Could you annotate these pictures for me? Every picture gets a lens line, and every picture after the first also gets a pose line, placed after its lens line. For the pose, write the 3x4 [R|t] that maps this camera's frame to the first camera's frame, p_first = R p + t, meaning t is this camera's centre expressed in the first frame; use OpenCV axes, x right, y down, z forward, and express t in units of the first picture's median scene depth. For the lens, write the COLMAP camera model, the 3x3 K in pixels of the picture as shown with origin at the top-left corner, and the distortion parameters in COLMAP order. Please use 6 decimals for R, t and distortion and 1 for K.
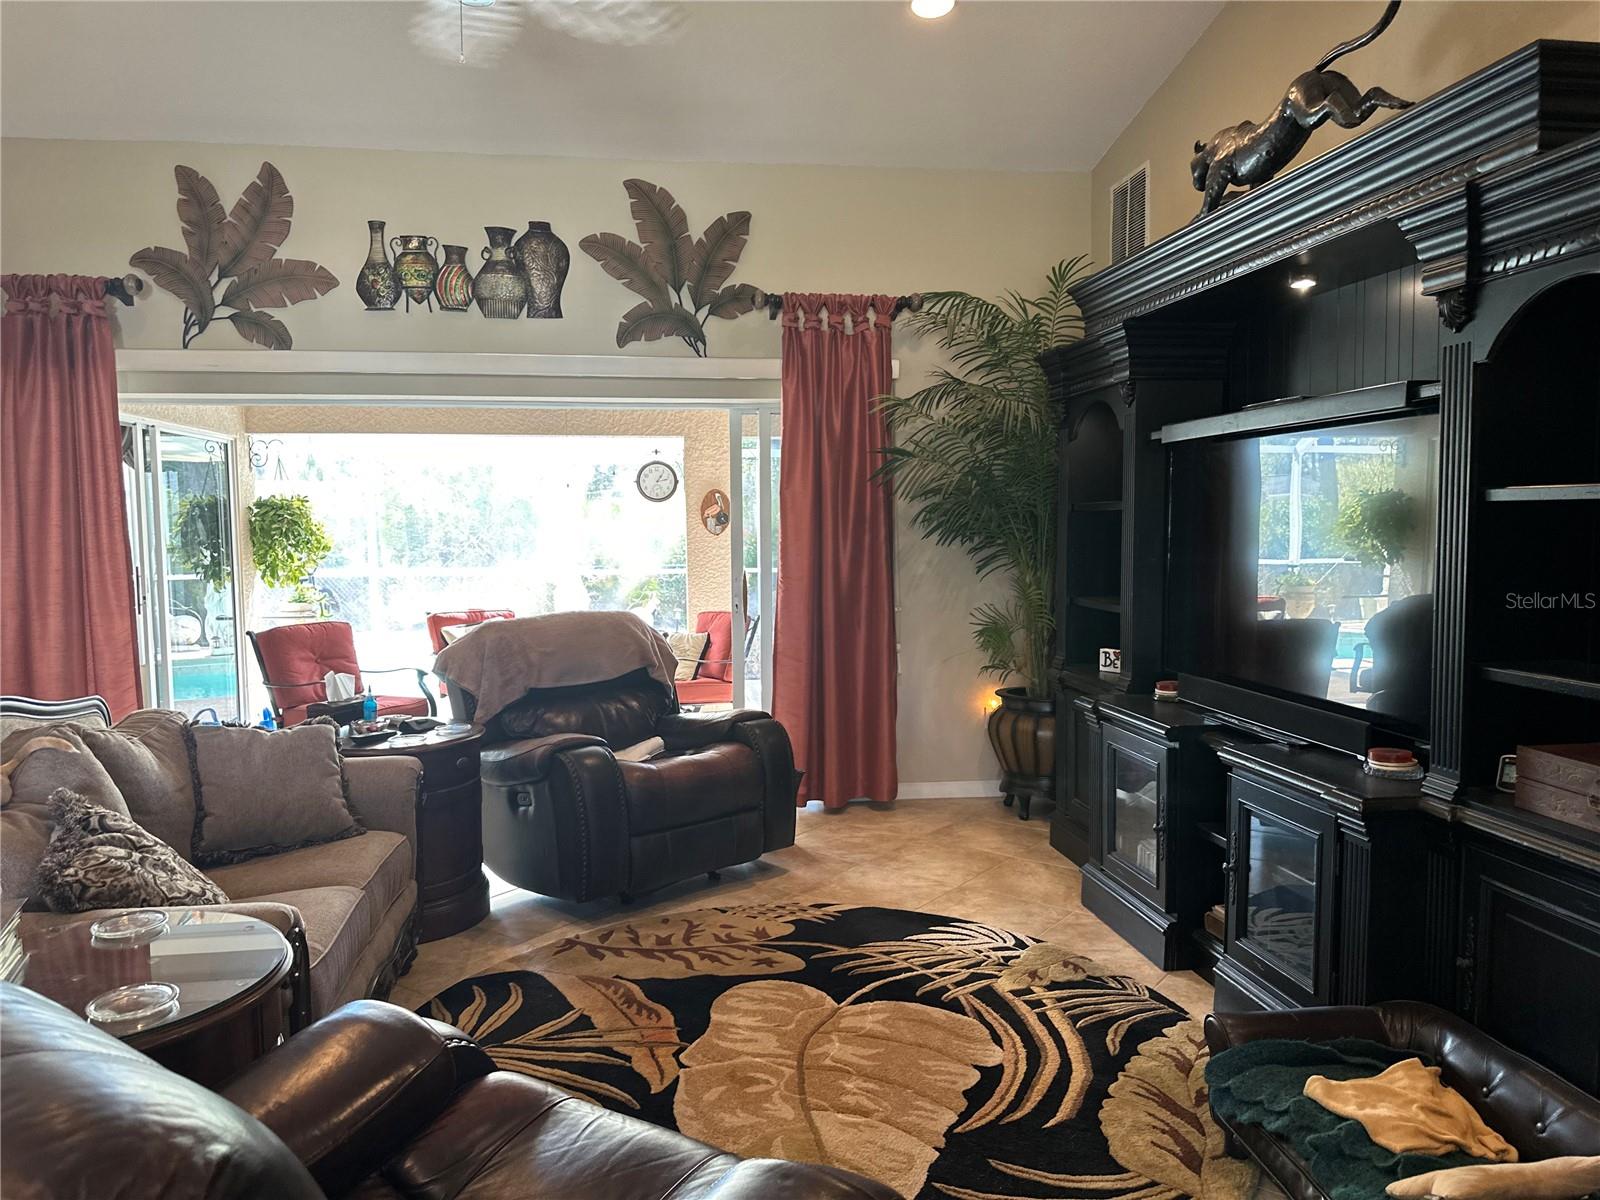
lens RADIAL K [[1122.0, 0, 802.7], [0, 1122.0, 608.6], [0, 0, 1]] dist [0.036062, -0.036737]
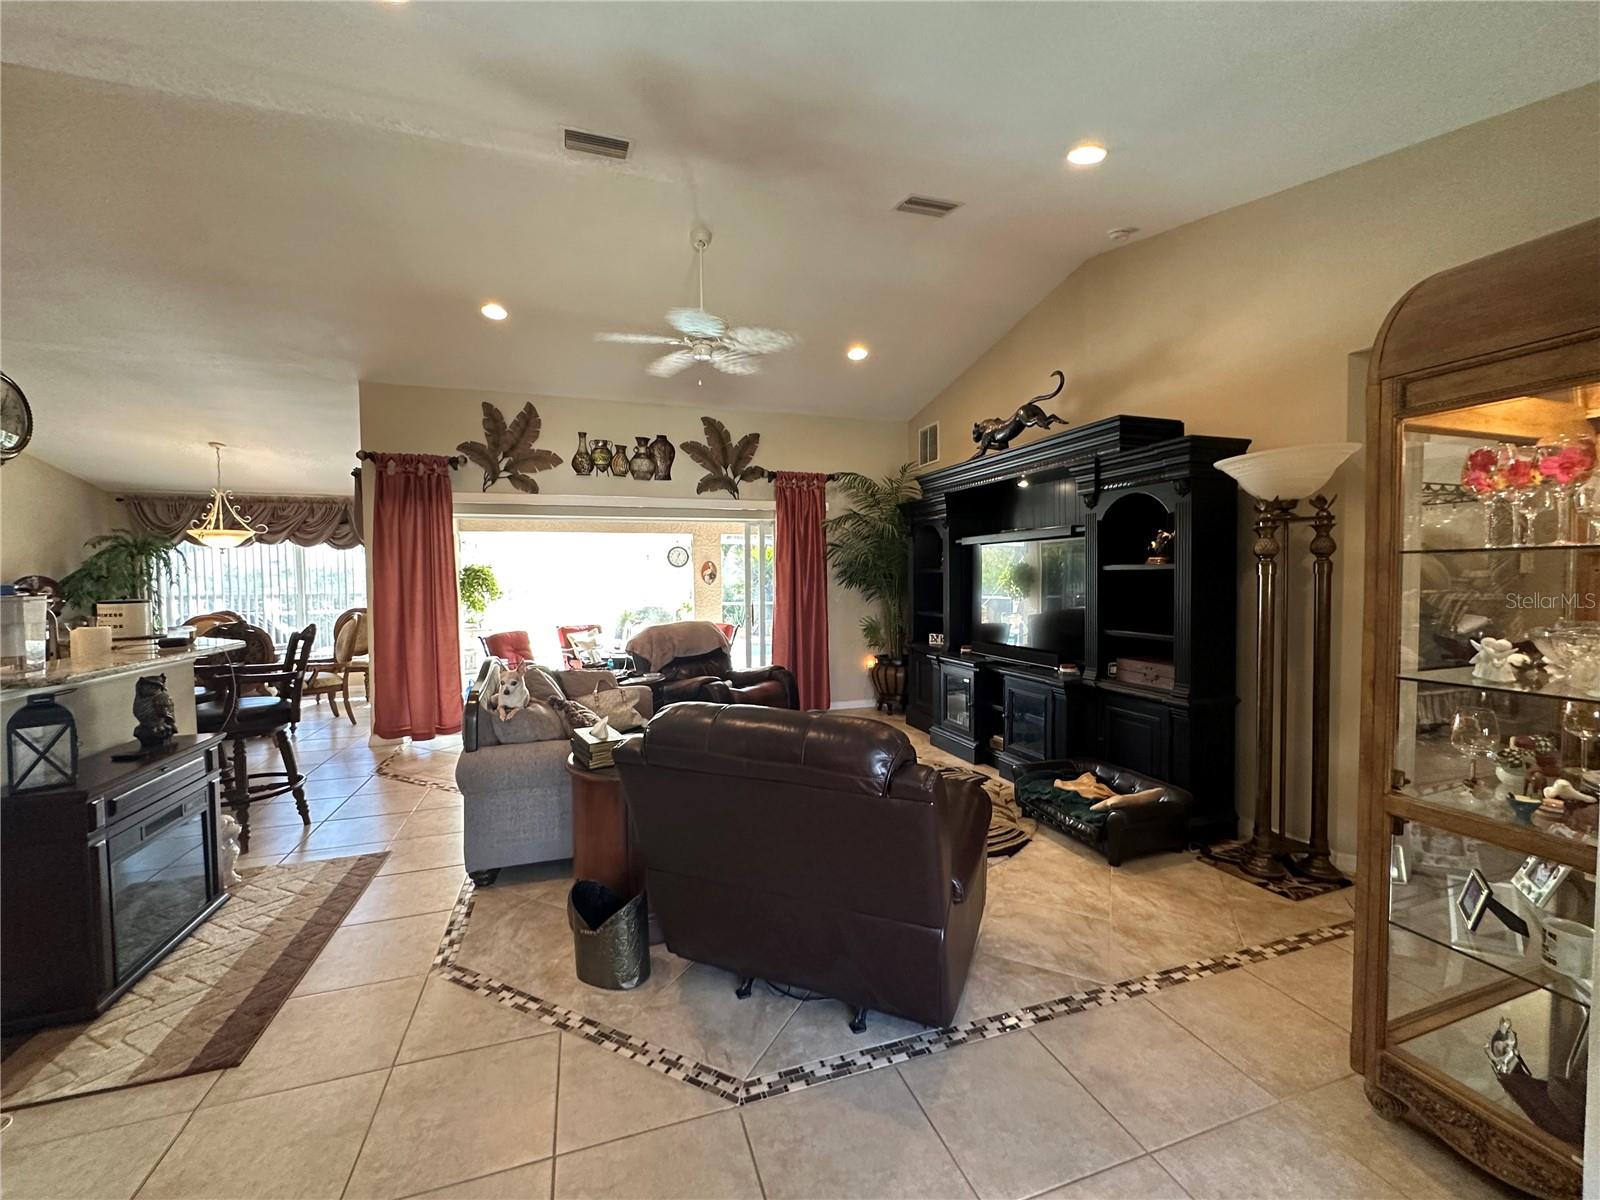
lens RADIAL K [[637.7, 0, 800.9], [0, 637.7, 597.4], [0, 0, 1]] dist [0.000548, 0.000375]
pose [[0.983397, -0.006623, 0.181347, -0.202797], [0.015315, 0.998797, -0.046573, 0.016637], [-0.180821, 0.048577, 0.982316, -0.197947]]
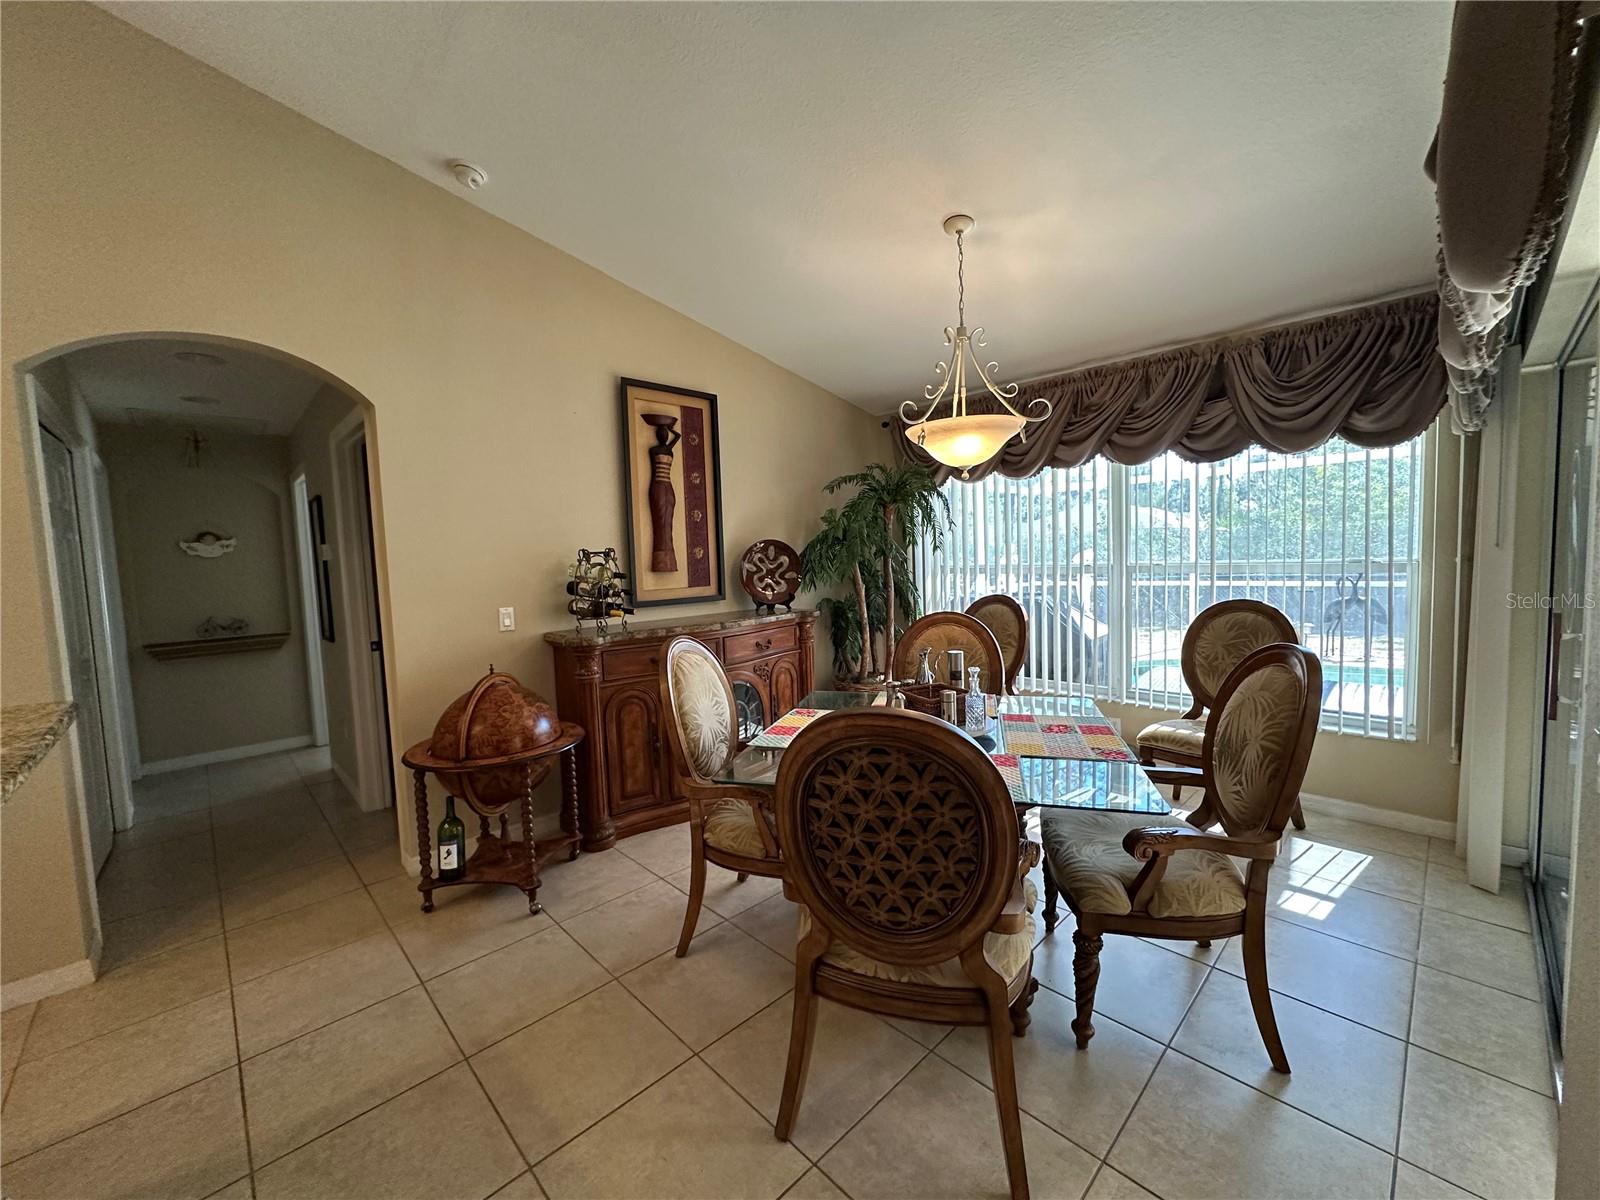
lens RADIAL K [[637.7, 0, 794.6], [0, 637.7, 602.0], [0, 0, 1]] dist [0.000548, 0.000375]
pose [[0.579832, 0.045822, -0.813447, -0.575097], [-0.033639, 0.998912, 0.032291, -0.031608], [0.814041, 0.008640, 0.580742, 0.511757]]
